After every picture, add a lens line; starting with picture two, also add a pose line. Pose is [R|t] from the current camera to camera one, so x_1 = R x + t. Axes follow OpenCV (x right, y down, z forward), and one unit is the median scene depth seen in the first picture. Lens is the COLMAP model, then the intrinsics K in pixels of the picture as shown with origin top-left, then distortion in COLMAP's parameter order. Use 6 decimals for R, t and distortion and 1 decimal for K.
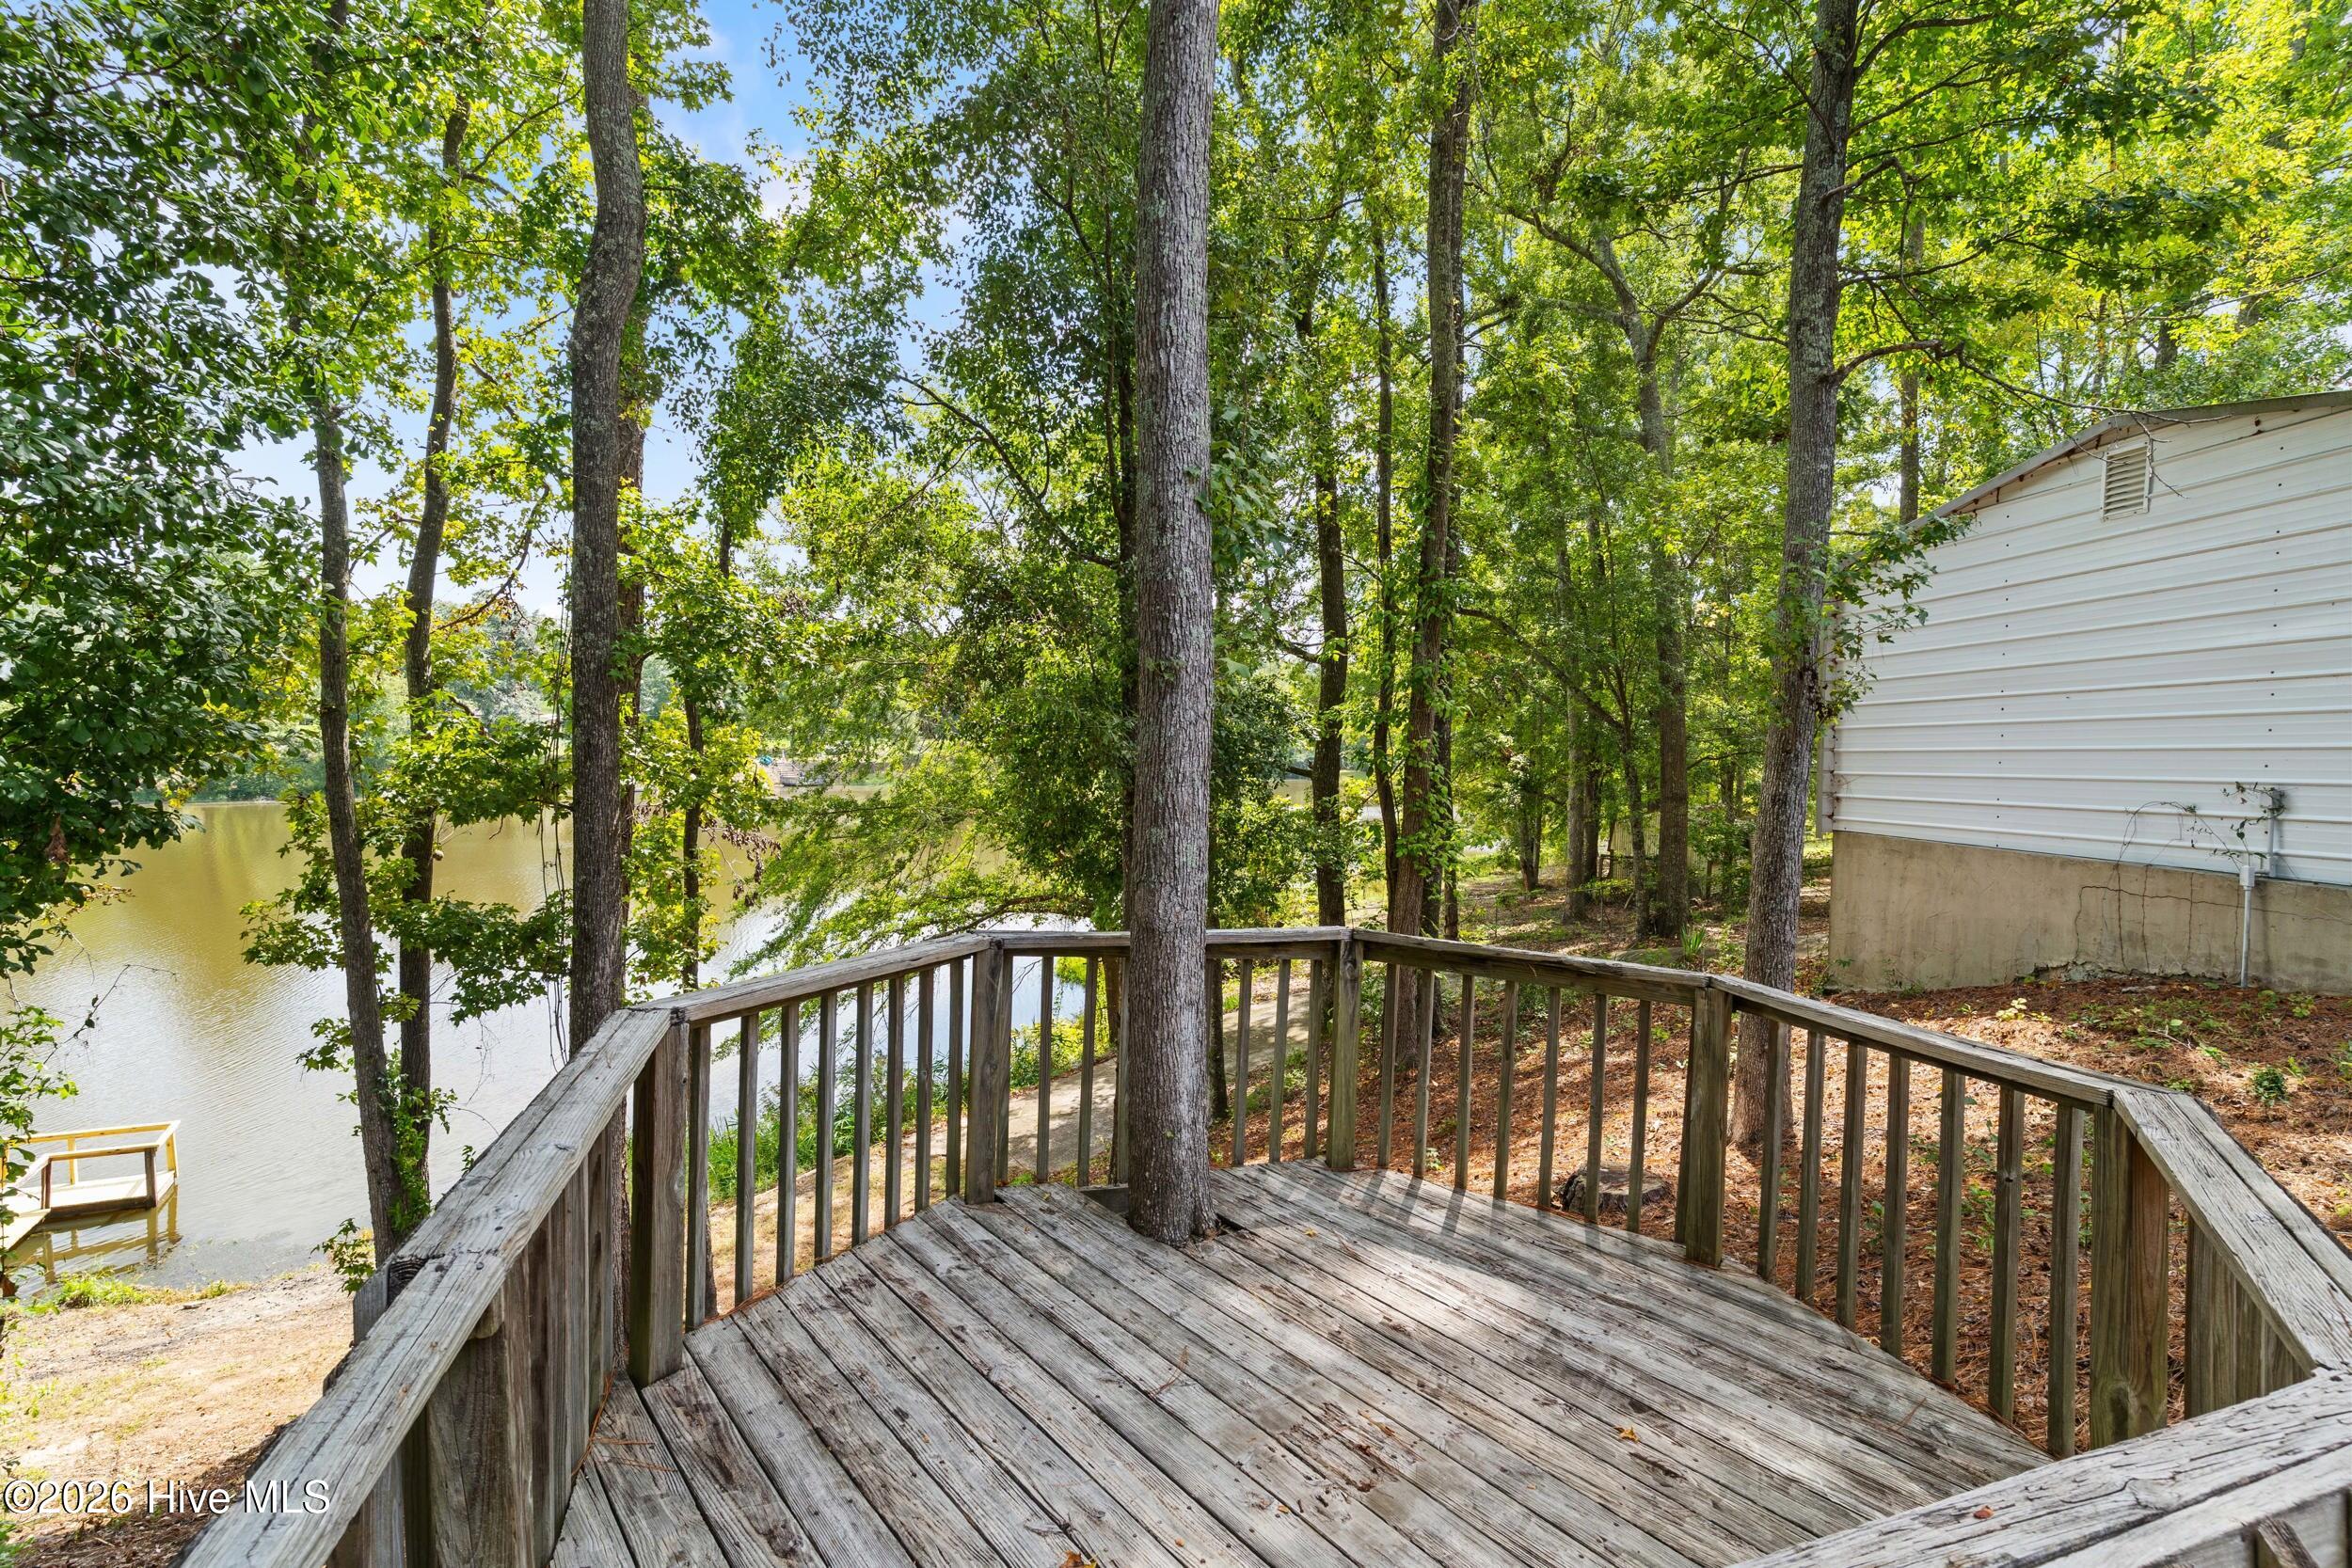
lens RADIAL K [[1127.8, 0, 1170.2], [0, 1127.8, 781.6], [0, 0, 1]] dist [-0.000498, 0.000385]
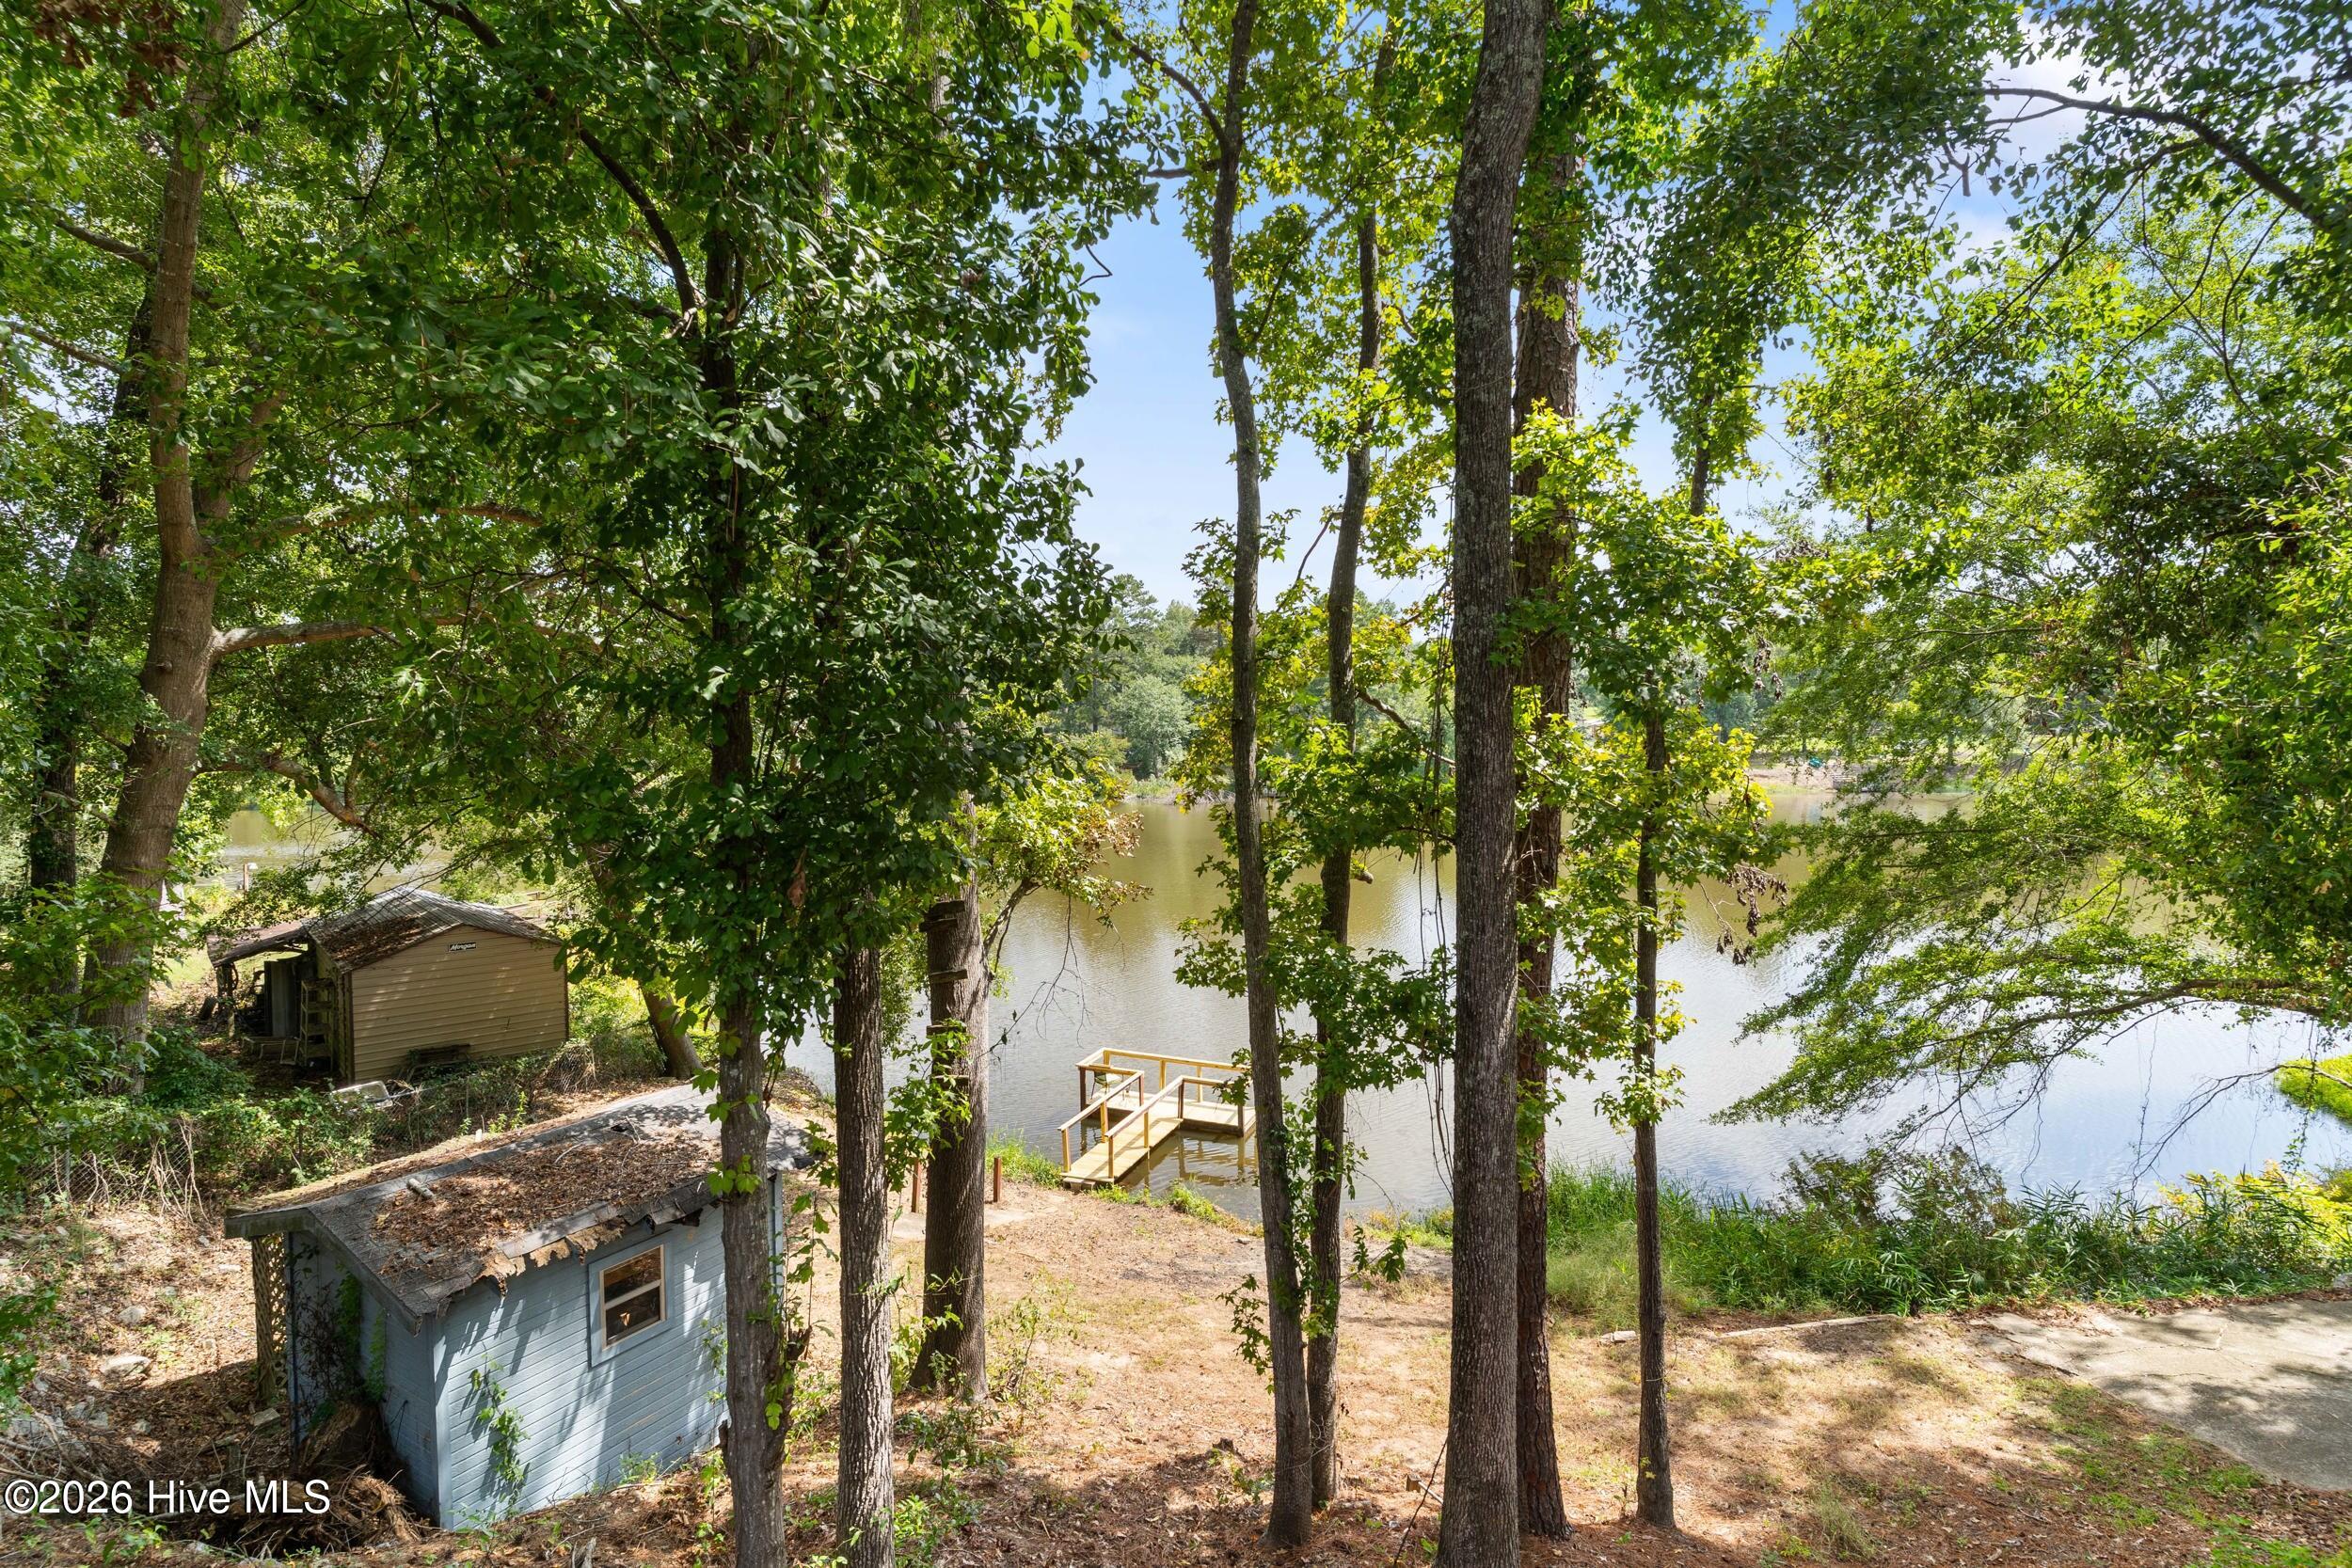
lens RADIAL K [[1127.8, 0, 1150.7], [0, 1127.8, 783.4], [0, 0, 1]] dist [-0.000498, 0.000385]
pose [[0.637479, 0.008135, -0.770425, -0.055134], [-0.009248, 0.999953, 0.002906, -0.011388], [0.770412, 0.005273, 0.637524, 0.262656]]
